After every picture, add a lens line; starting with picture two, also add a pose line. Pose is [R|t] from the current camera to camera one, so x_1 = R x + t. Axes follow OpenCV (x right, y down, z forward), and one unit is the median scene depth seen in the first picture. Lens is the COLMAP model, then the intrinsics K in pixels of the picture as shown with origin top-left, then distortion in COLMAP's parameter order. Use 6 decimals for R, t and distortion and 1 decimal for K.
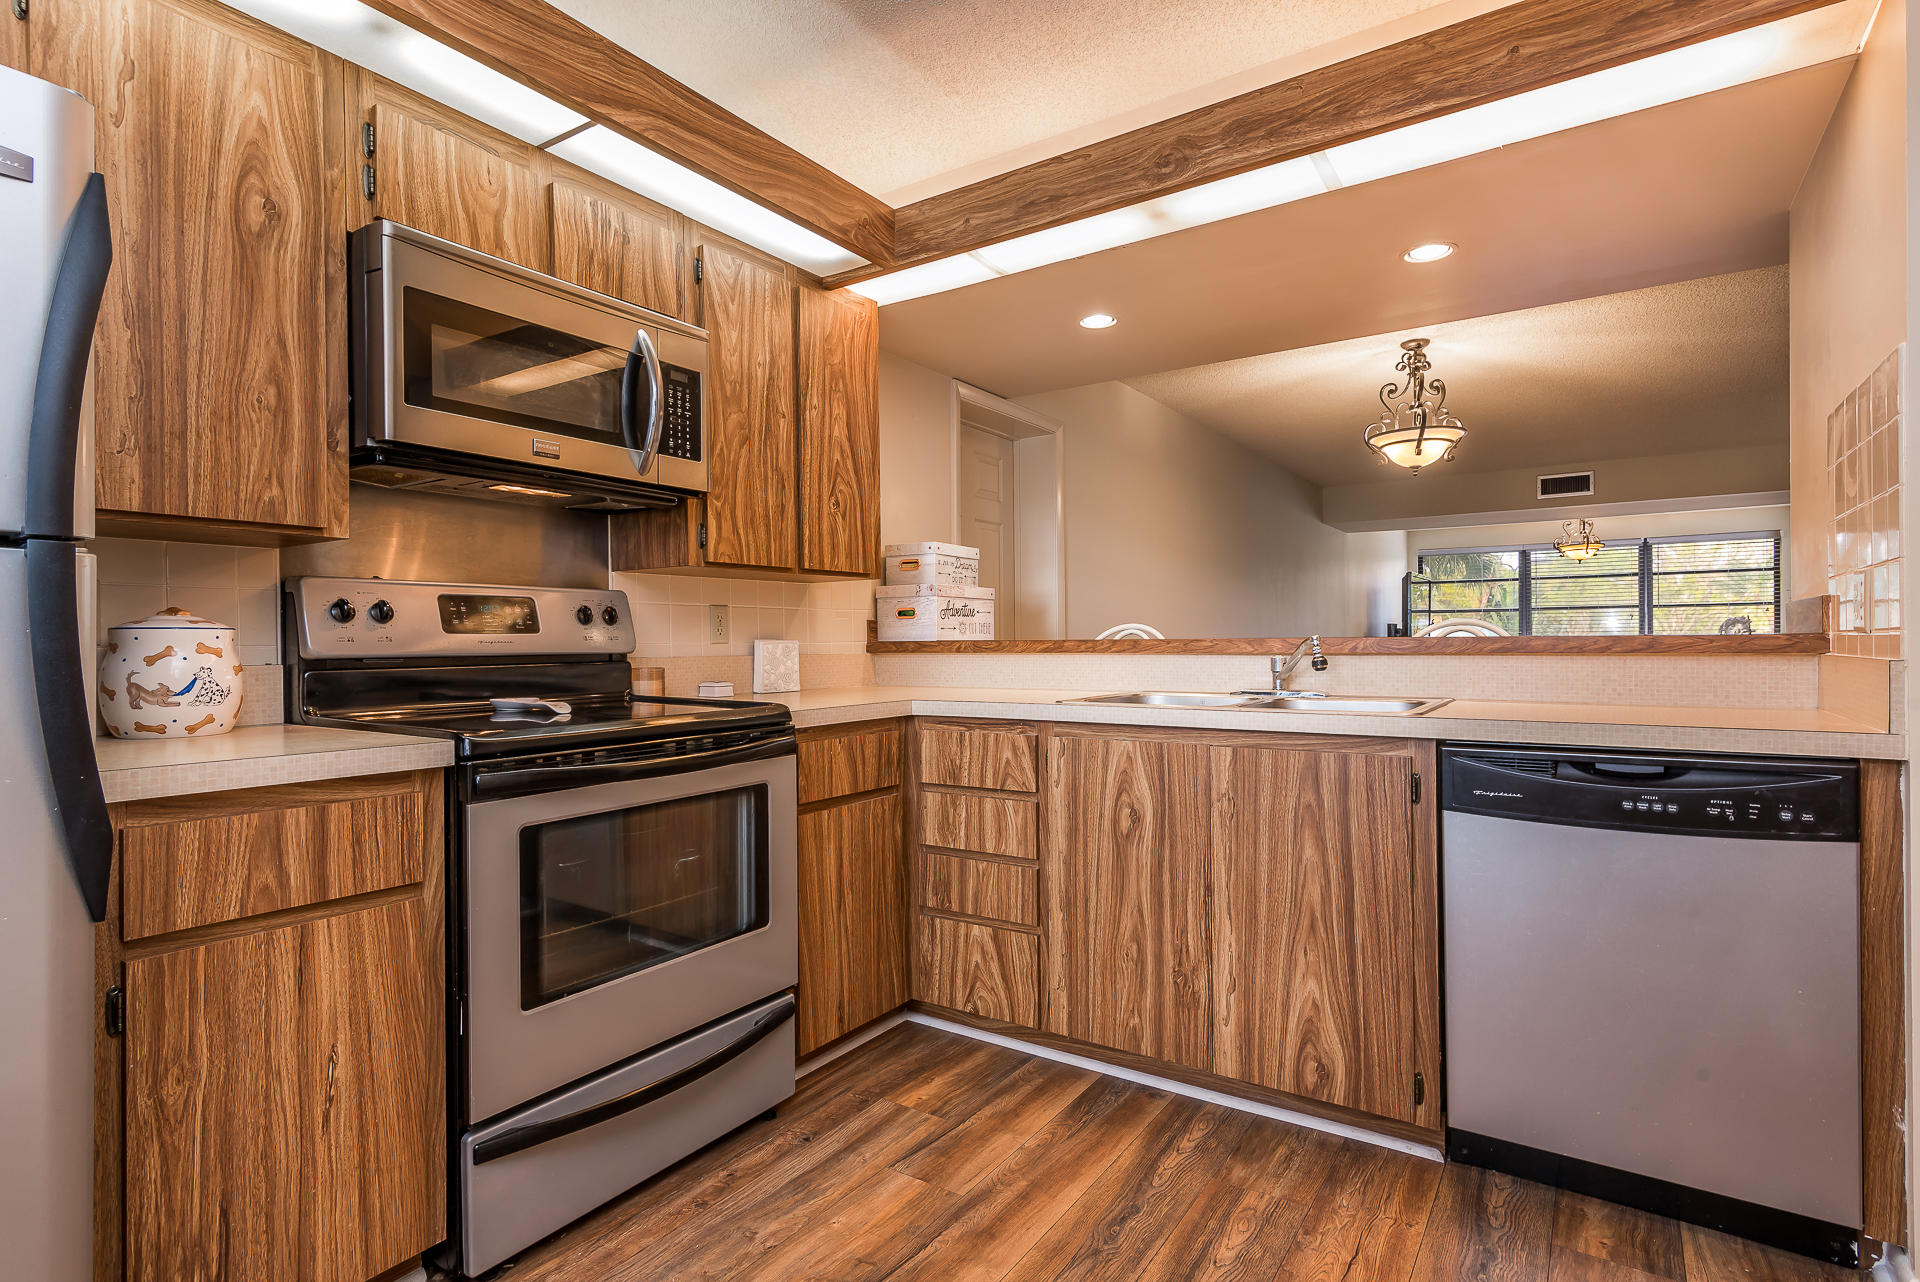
lens RADIAL K [[969.3, 0, 960.0], [0, 969.3, 641.0], [0, 0, 1]] dist [0.007570, -0.000903]
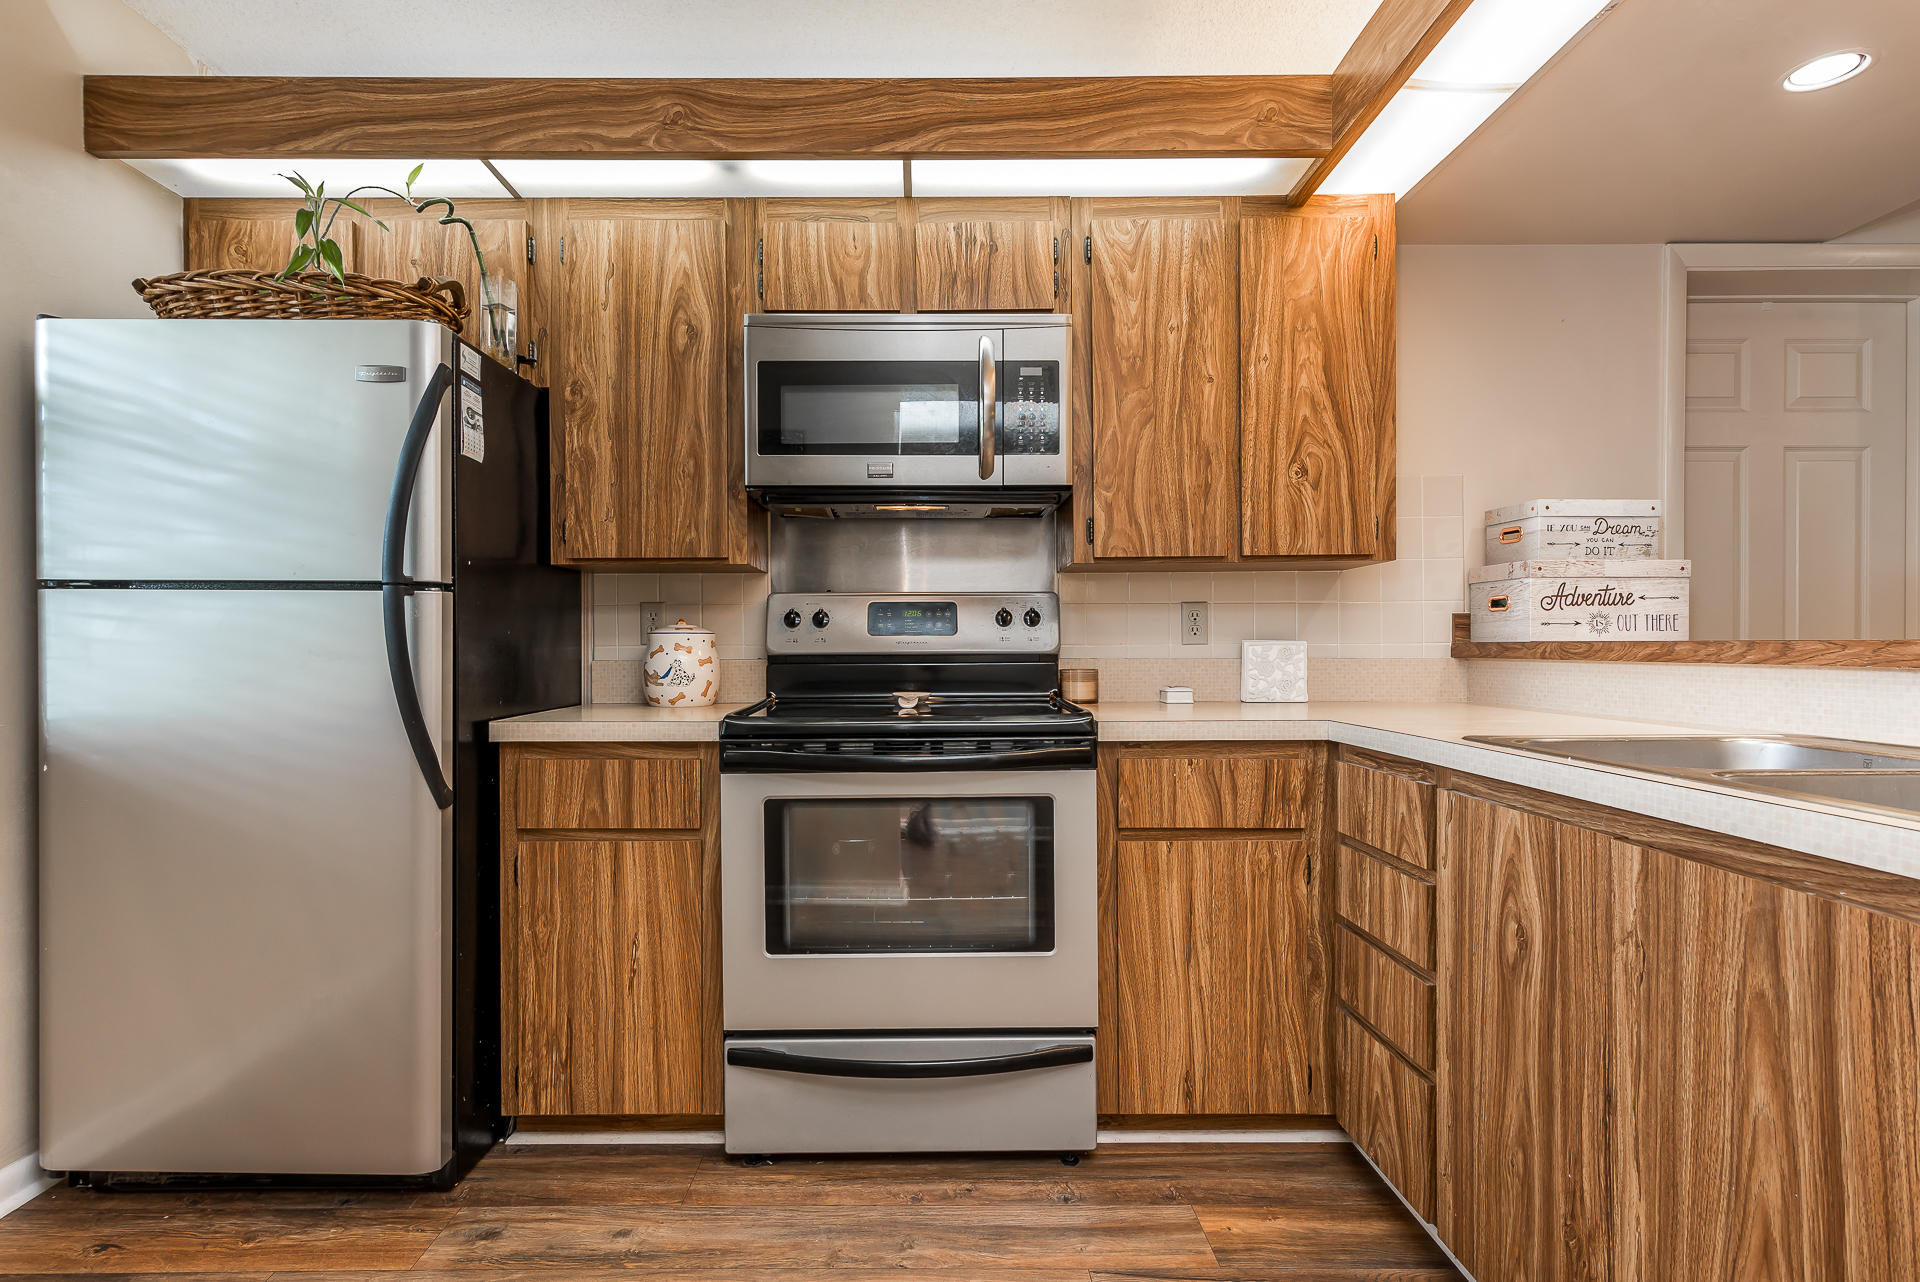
lens RADIAL K [[986.1, 0, 926.4], [0, 986.1, 651.5], [0, 0, 1]] dist [0.008278, -0.000971]
pose [[0.557067, 0.010235, -0.830405, 0.503655], [-0.000146, 0.999925, 0.012226, -0.002769], [0.830468, -0.006689, 0.557027, 0.375822]]
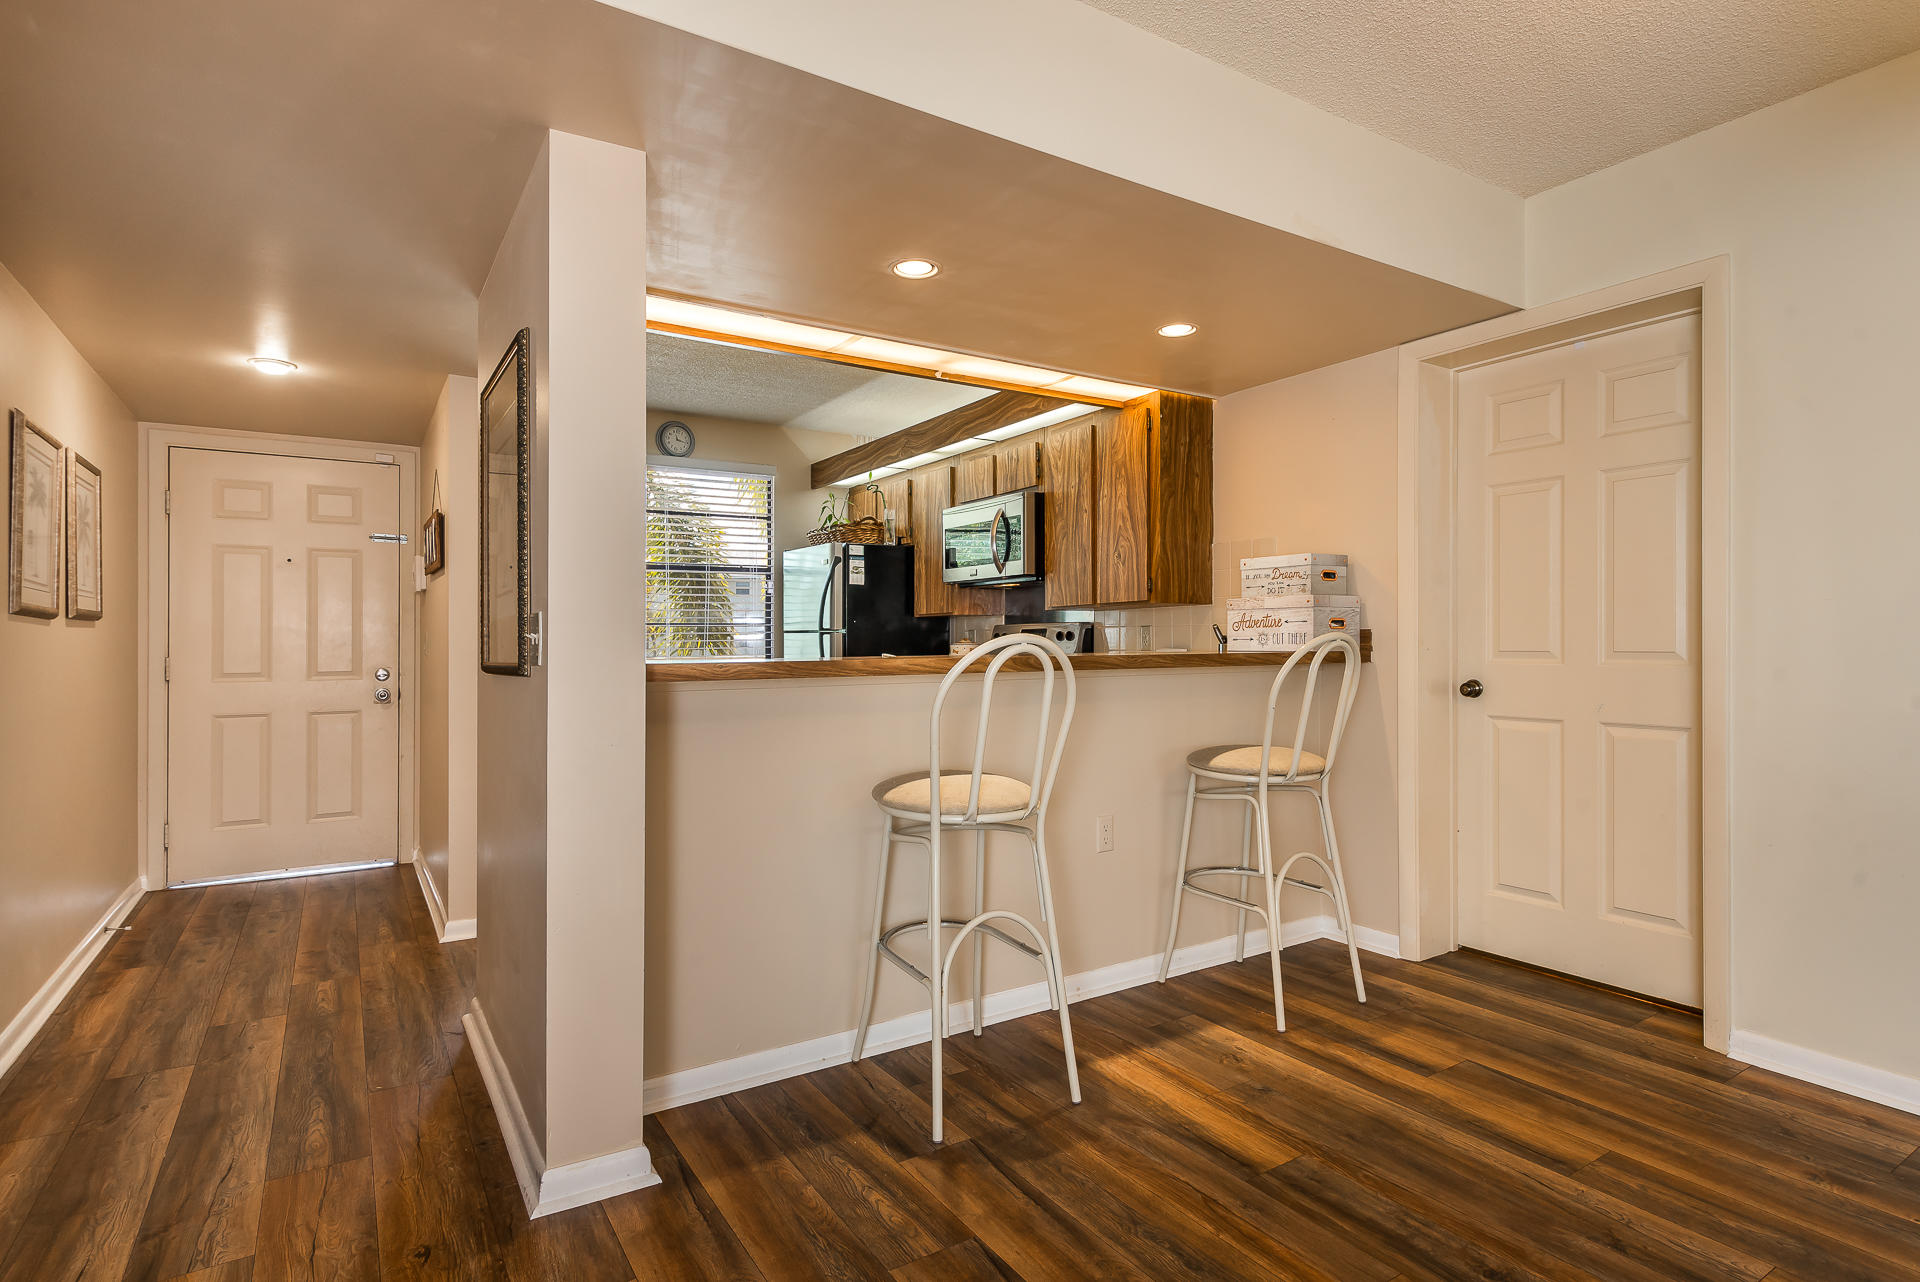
lens RADIAL K [[969.3, 0, 960.0], [0, 969.3, 641.0], [0, 0, 1]] dist [0.007570, -0.000903]
pose [[-0.401403, 0.007624, -0.915870, 1.717052], [0.010831, 0.999935, 0.003577, -0.029095], [0.915837, -0.008485, -0.401459, 1.804055]]
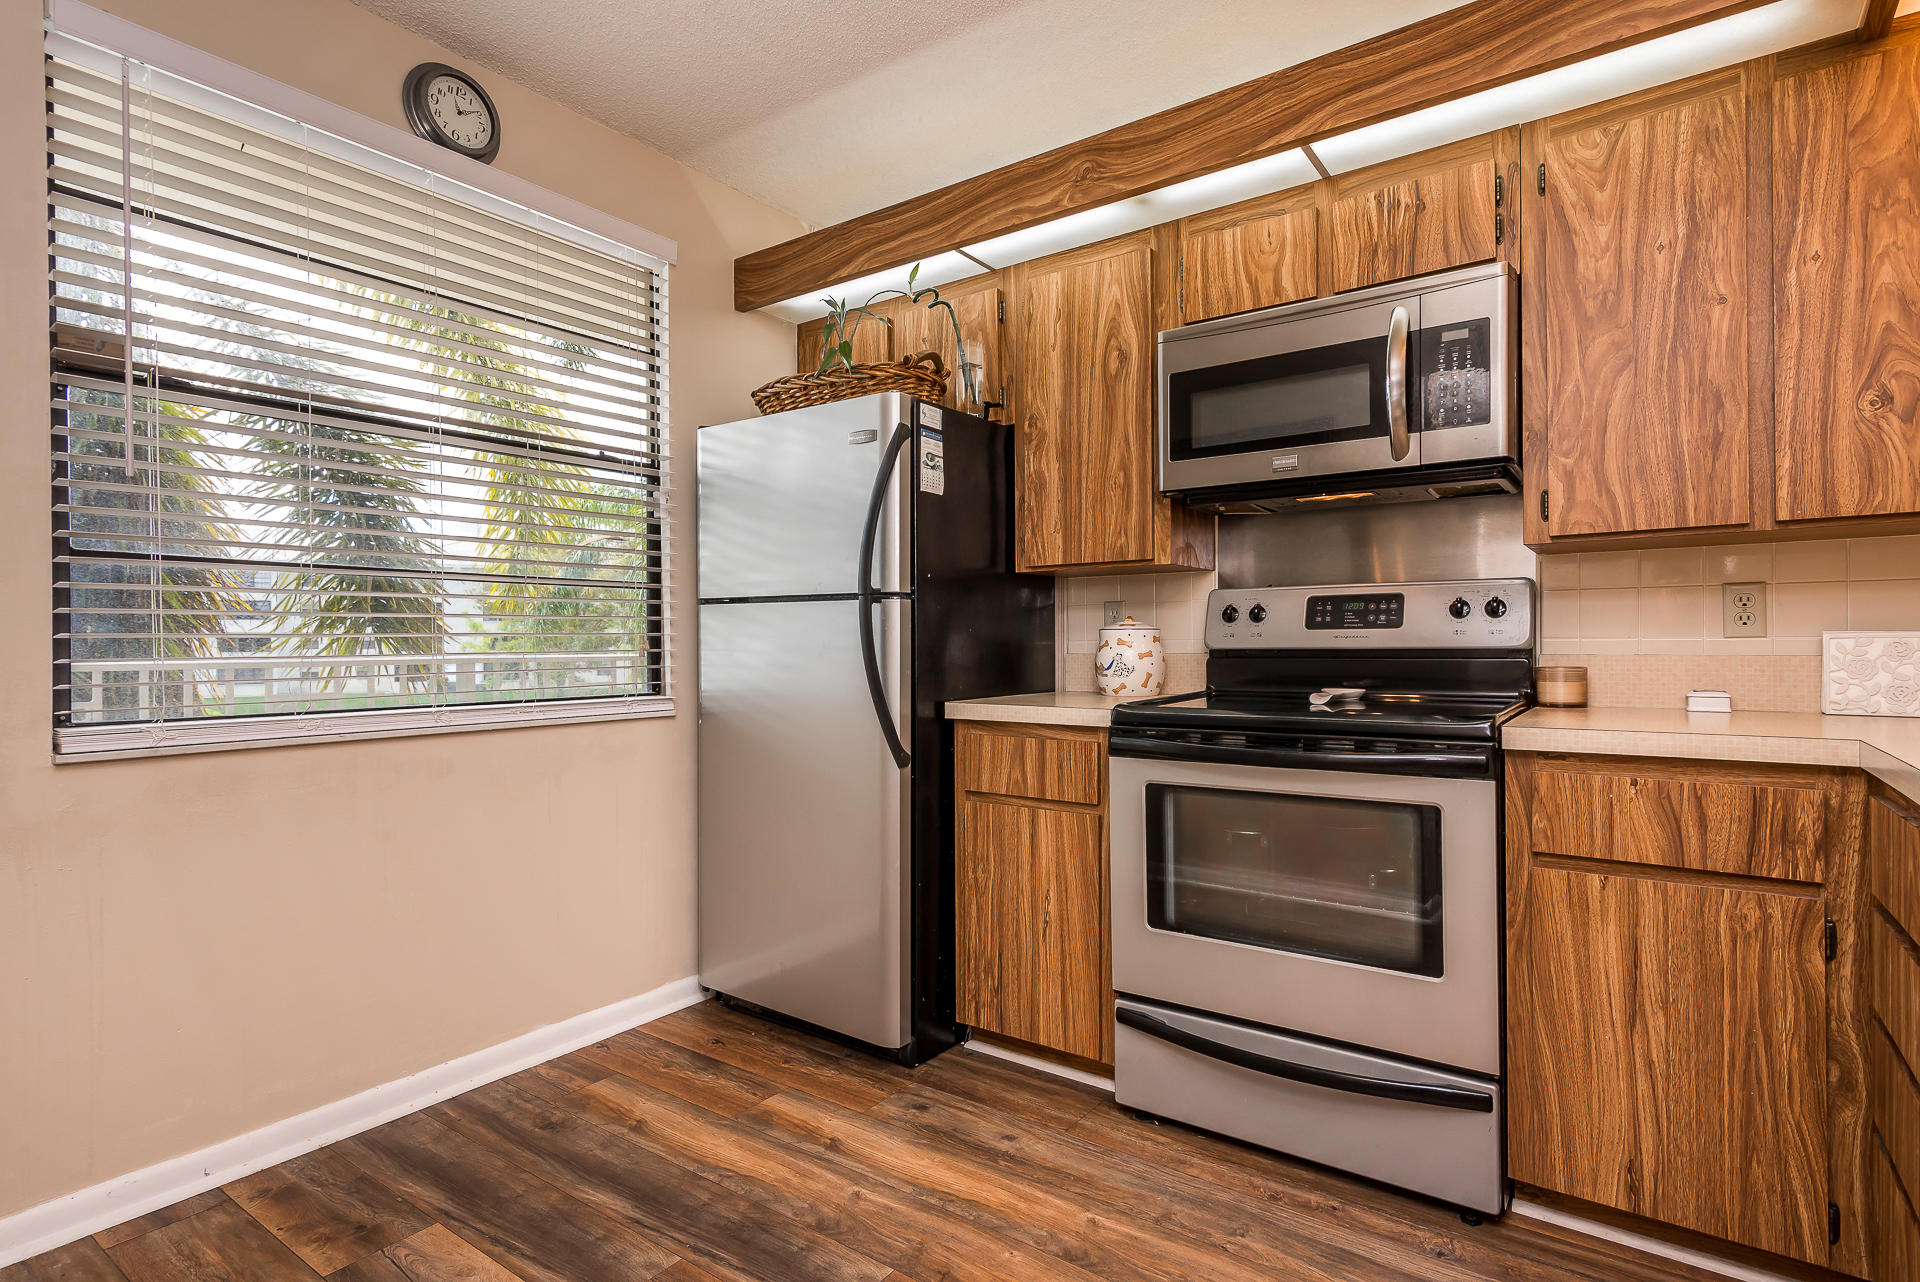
lens RADIAL K [[969.3, 0, 960.0], [0, 969.3, 641.0], [0, 0, 1]] dist [0.007570, -0.000903]
pose [[-0.035816, 0.005637, -0.999342, 0.639200], [0.006339, 0.999965, 0.005413, -0.002896], [0.999338, -0.006141, -0.035851, 0.611751]]
